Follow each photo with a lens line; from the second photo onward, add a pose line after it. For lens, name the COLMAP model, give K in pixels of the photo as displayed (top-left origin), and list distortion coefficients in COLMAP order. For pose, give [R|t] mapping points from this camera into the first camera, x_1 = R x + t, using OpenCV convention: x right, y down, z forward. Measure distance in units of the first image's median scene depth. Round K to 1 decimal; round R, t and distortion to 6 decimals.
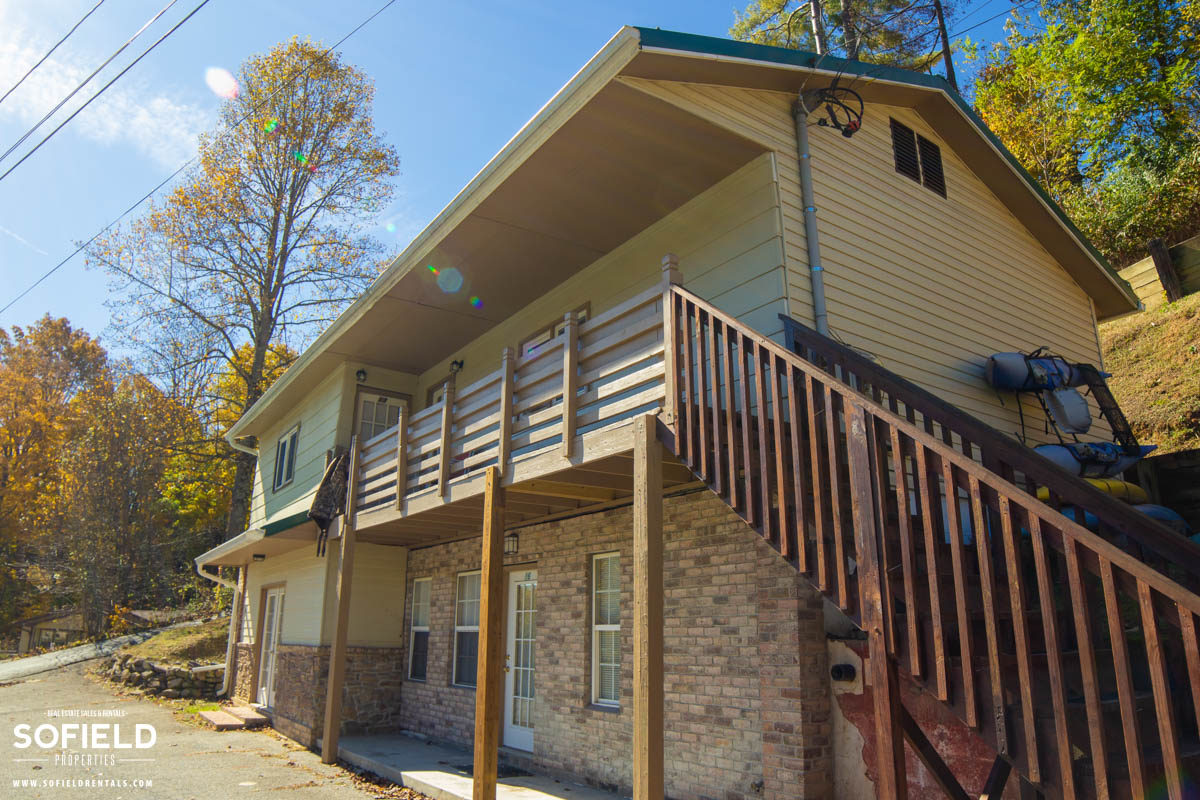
lens RADIAL K [[810.0, 0, 593.5], [0, 810.0, 399.4], [0, 0, 1]] dist [-0.131536, 0.056955]
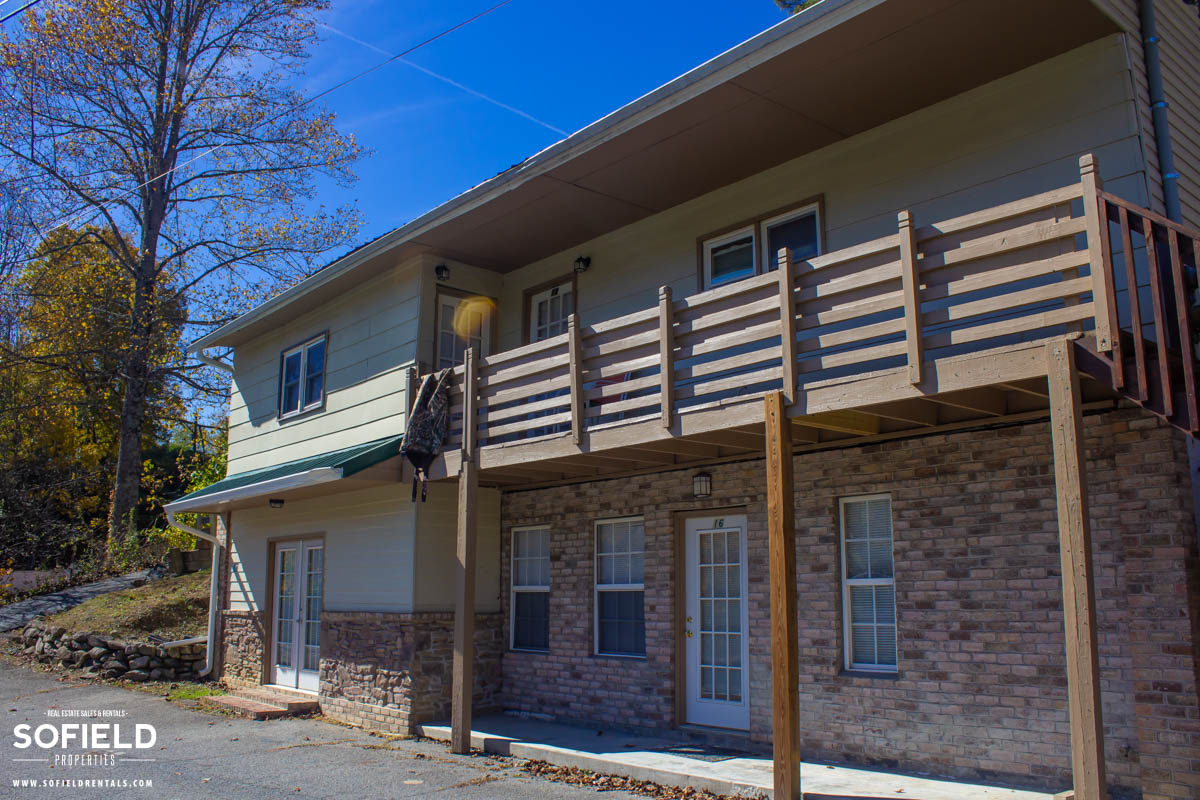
lens RADIAL K [[1001.7, 0, 598.4], [0, 1001.7, 413.6], [0, 0, 1]] dist [-0.161981, 0.136165]
pose [[0.992939, 0.011613, 0.118056, -0.374005], [-0.024355, 0.993953, 0.107070, -0.000594], [-0.116098, -0.109189, 0.987218, 0.009977]]
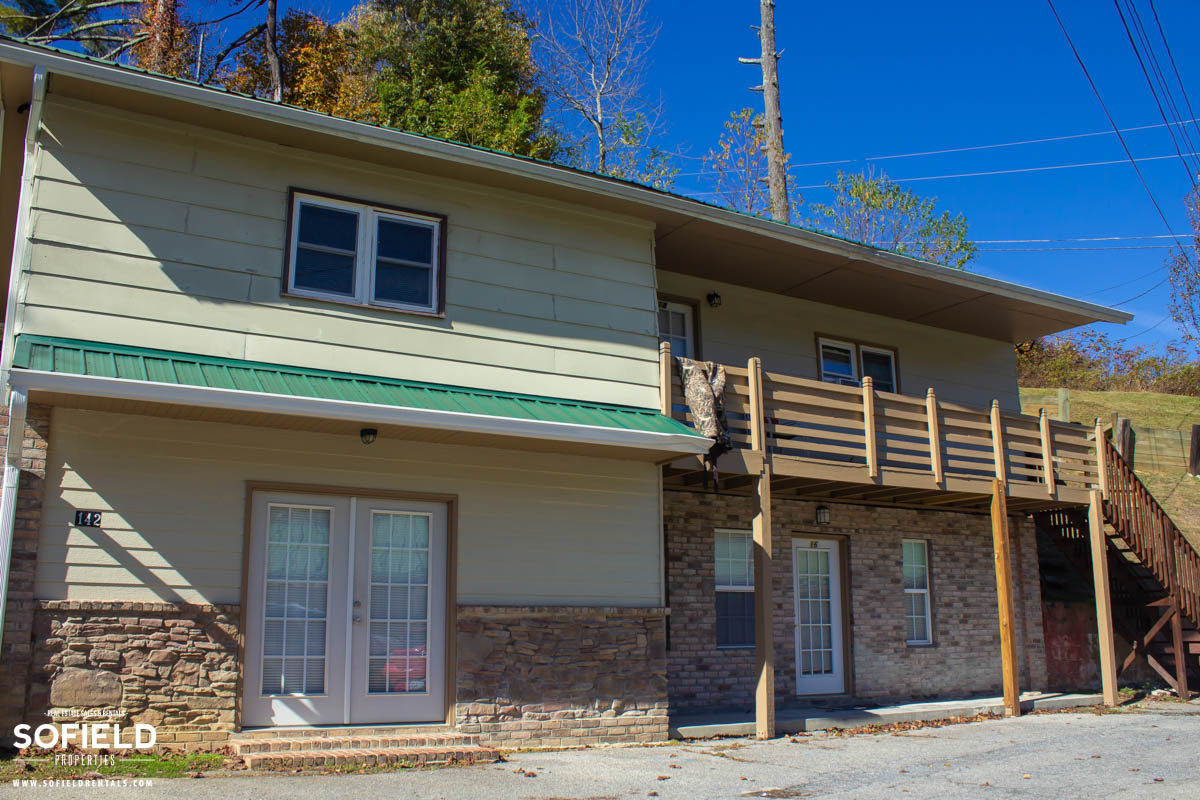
lens RADIAL K [[1026.6, 0, 593.9], [0, 1026.6, 408.2], [0, 0, 1]] dist [-0.165888, 0.150676]
pose [[0.092261, 0.211260, 0.973066, -1.755275], [-0.282542, 0.942622, -0.177861, 0.433864], [-0.954808, -0.258522, 0.146658, 1.293327]]
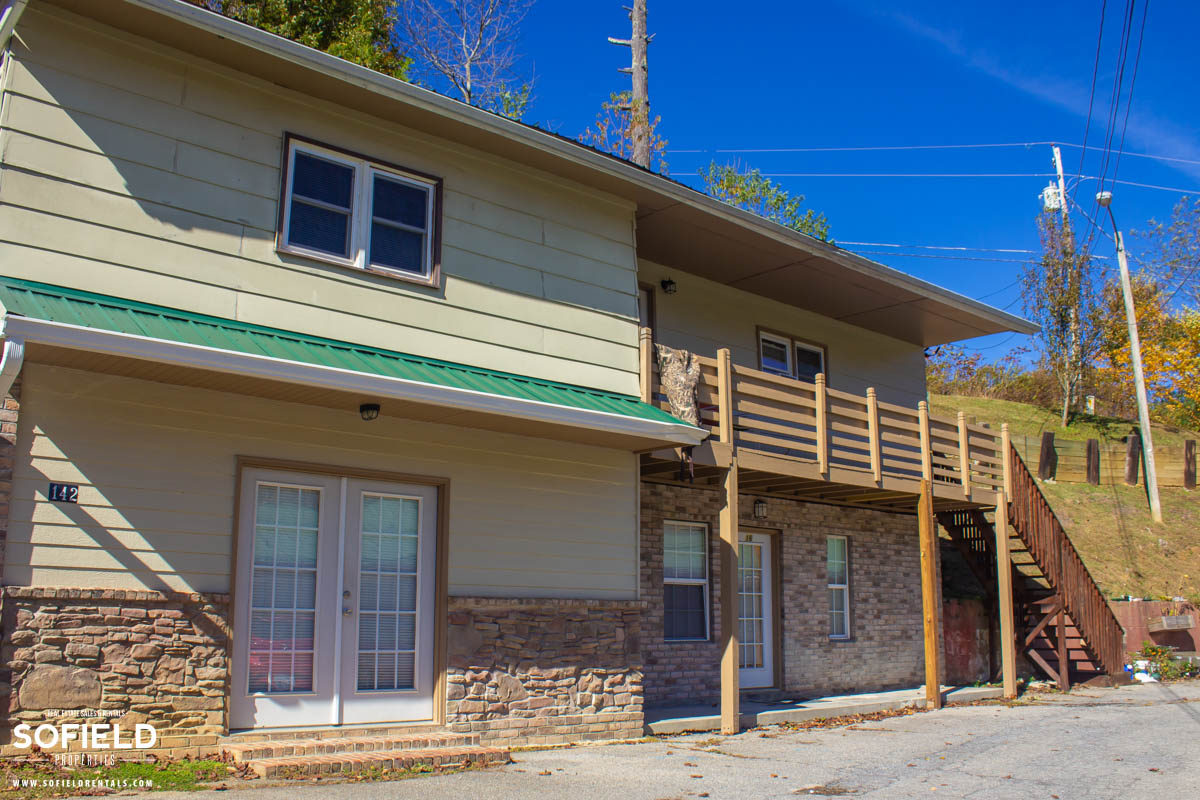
lens RADIAL K [[1054.4, 0, 596.0], [0, 1054.4, 397.3], [0, 0, 1]] dist [-0.178926, 0.156300]
pose [[-0.109719, 0.203437, 0.972921, -1.737722], [-0.290285, 0.929598, -0.227115, 0.491950], [-0.950629, -0.307343, -0.042940, 1.512354]]
